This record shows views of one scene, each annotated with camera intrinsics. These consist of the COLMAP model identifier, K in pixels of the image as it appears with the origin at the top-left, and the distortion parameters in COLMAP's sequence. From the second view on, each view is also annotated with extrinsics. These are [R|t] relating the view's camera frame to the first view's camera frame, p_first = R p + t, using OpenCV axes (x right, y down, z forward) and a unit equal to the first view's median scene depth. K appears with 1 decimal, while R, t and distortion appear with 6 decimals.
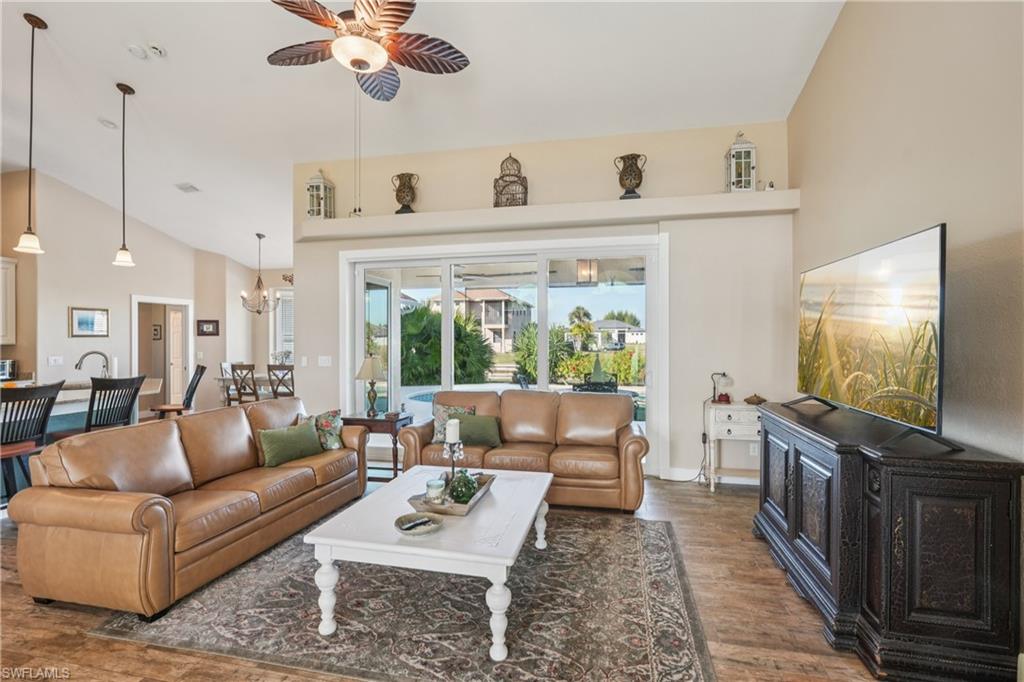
lens RADIAL K [[471.6, 0, 507.9], [0, 471.6, 337.4], [0, 0, 1]] dist [-0.005407, 0.000368]
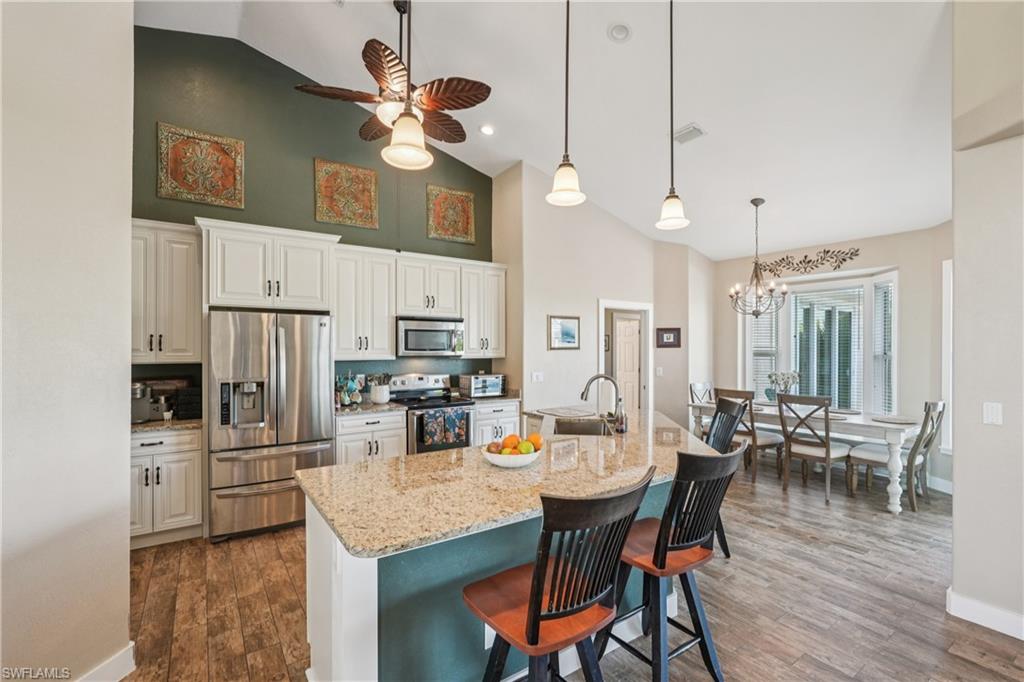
lens RADIAL K [[448.5, 0, 513.4], [0, 448.5, 342.3], [0, 0, 1]] dist [-0.000881, 0.001419]
pose [[0.739990, -0.002207, -0.672614, -0.489962], [-0.002411, 0.999979, -0.005933, -0.011253], [0.672614, 0.006012, 0.739969, 0.395621]]
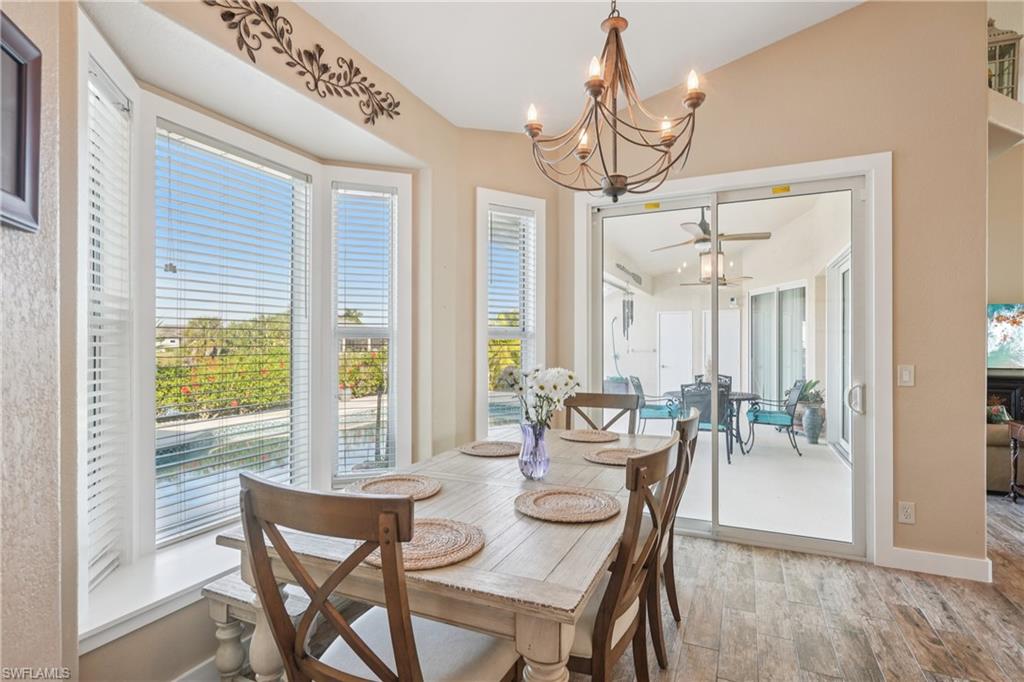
lens RADIAL K [[504.4, 0, 519.1], [0, 504.4, 340.7], [0, 0, 1]] dist [-0.003244, 0.000307]
pose [[0.199803, 0.011080, 0.979774, -1.063315], [-0.004901, 0.999935, -0.010309, 0.024586], [-0.979824, -0.002742, 0.199844, 1.394132]]
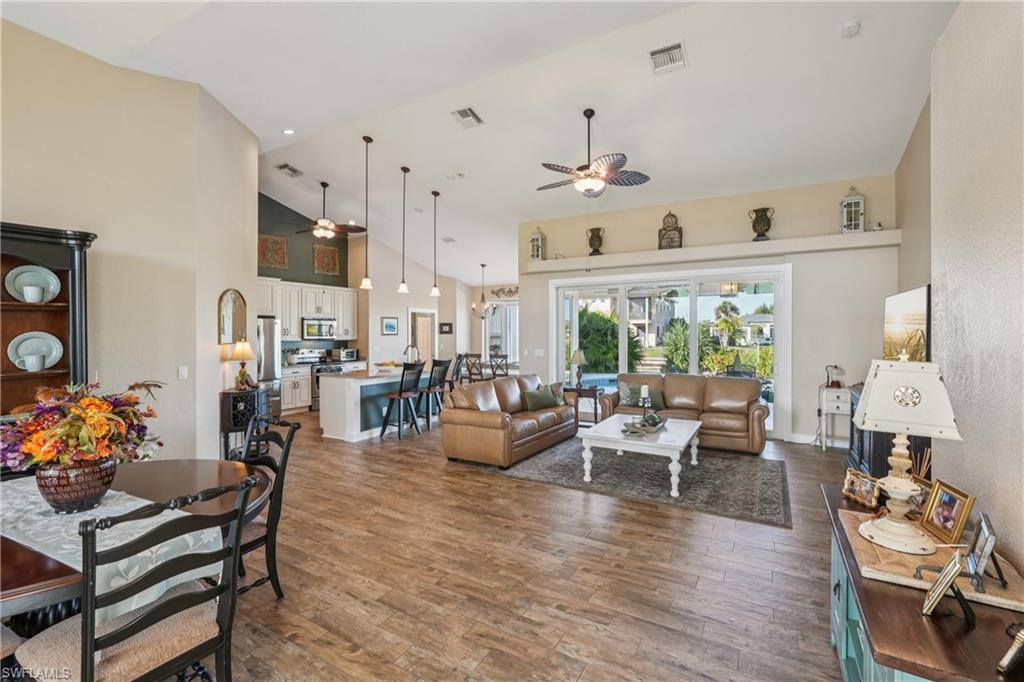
lens RADIAL K [[444.4, 0, 514.3], [0, 444.4, 334.7], [0, 0, 1]] dist [-0.007793, 0.000265]
pose [[0.956584, 0.004061, -0.291428, -0.047936], [-0.001886, 0.999968, 0.007743, -0.018046], [0.291450, -0.006857, 0.956562, -0.398935]]
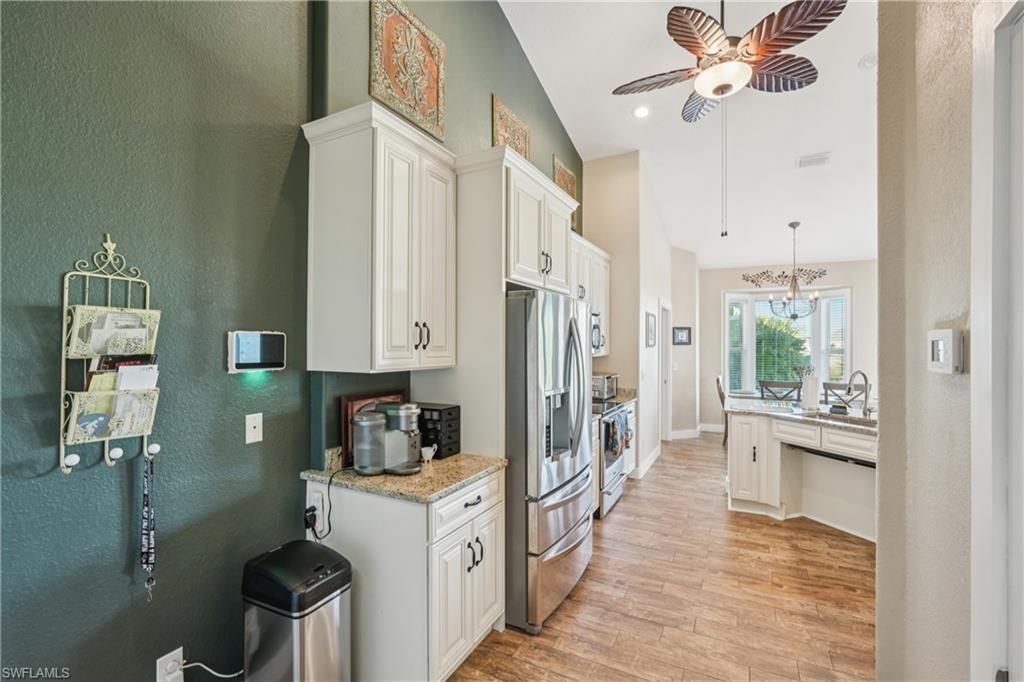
lens RADIAL K [[448.5, 0, 513.4], [0, 448.5, 342.3], [0, 0, 1]] dist [-0.000881, 0.001419]
pose [[0.967286, 0.007122, -0.253587, -1.121544], [-0.007501, 0.999972, -0.000528, -0.008935], [0.253577, 0.002413, 0.967312, 0.167834]]
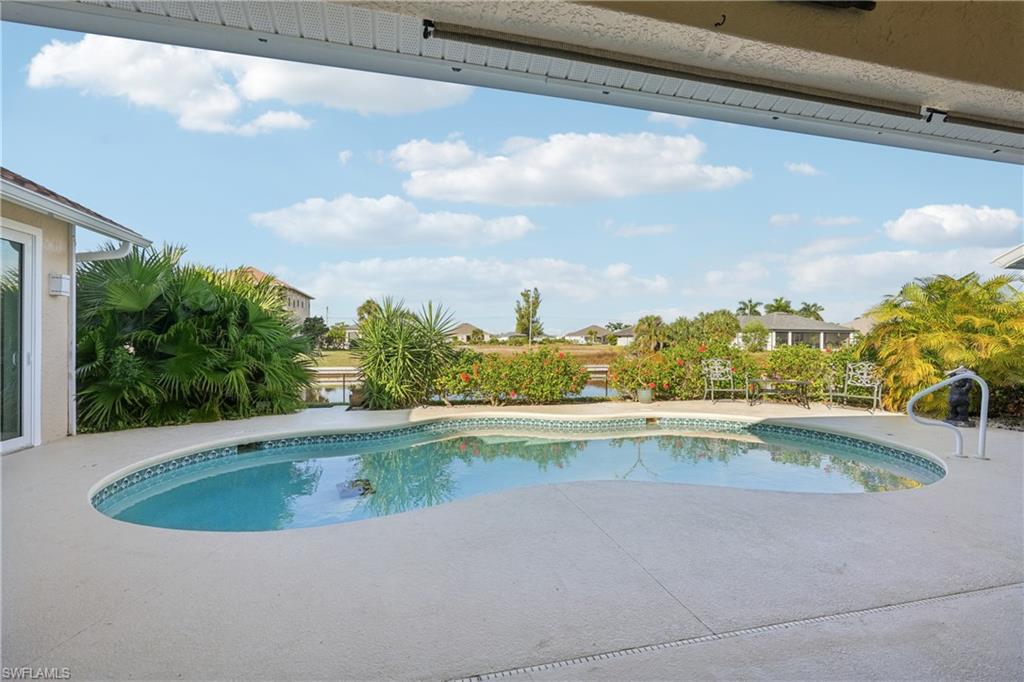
lens RADIAL K [[476.7, 0, 512.3], [0, 476.7, 345.1], [0, 0, 1]] dist [-0.016633, 0.008181]
pose [[0.890547, 0.003626, 0.454877, -0.232544], [-0.011393, 0.999832, 0.014335, 0.040464], [-0.454748, -0.017948, 0.890439, 1.267411]]
